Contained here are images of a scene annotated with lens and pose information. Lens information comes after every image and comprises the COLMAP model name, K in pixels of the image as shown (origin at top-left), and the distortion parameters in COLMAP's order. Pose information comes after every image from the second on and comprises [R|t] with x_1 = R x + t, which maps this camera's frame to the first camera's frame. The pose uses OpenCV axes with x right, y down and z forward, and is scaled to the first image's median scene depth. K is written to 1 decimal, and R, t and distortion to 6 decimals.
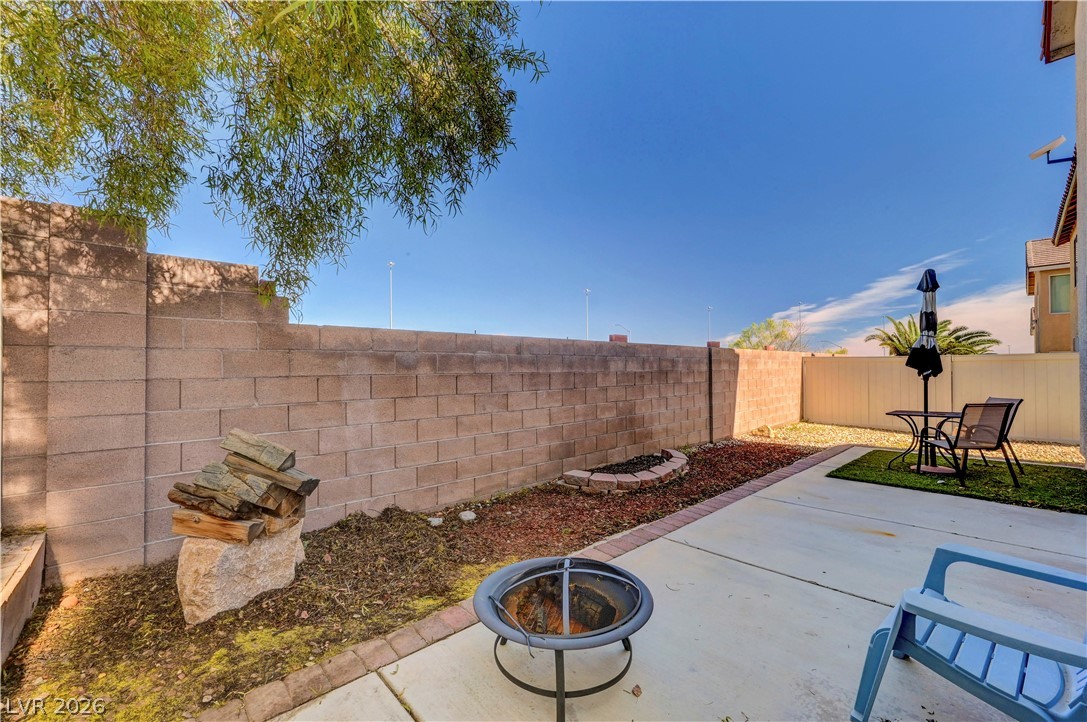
lens RADIAL K [[449.9, 0, 552.5], [0, 449.9, 361.5], [0, 0, 1]] dist [0.003112, 0.000398]
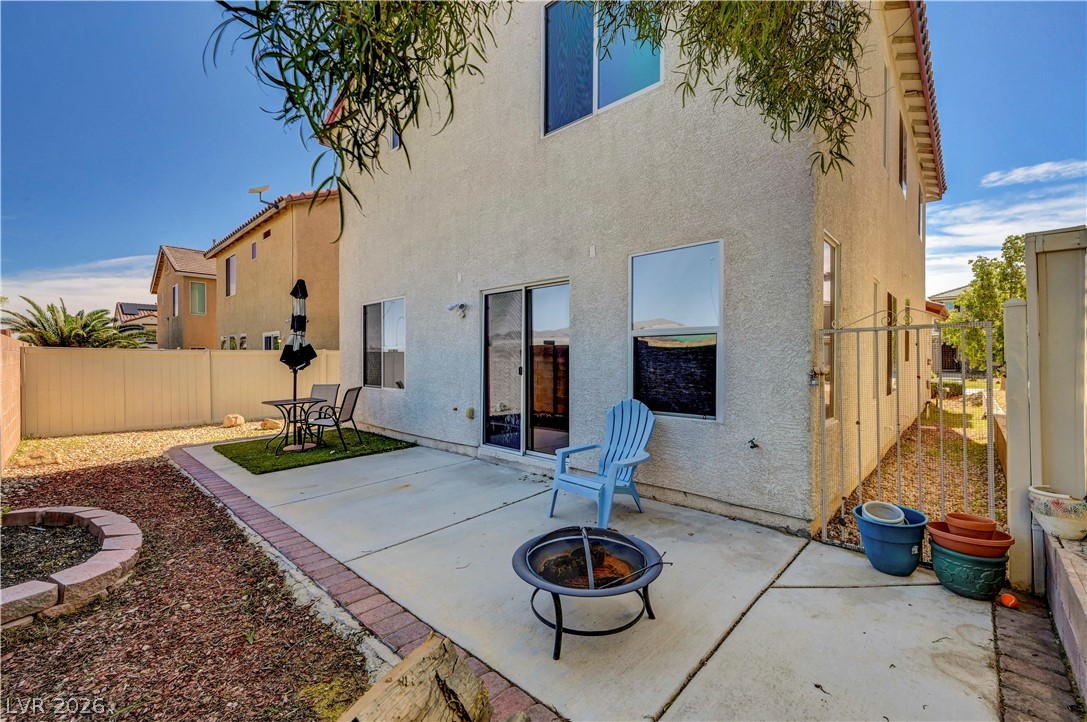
lens RADIAL K [[459.2, 0, 552.2], [0, 459.2, 358.3], [0, 0, 1]] dist [0.000380, 0.000657]
pose [[-0.077915, -0.002663, 0.996956, -0.425179], [-0.007869, 0.999967, 0.002056, -0.004228], [-0.996929, -0.007685, -0.077933, 0.429740]]
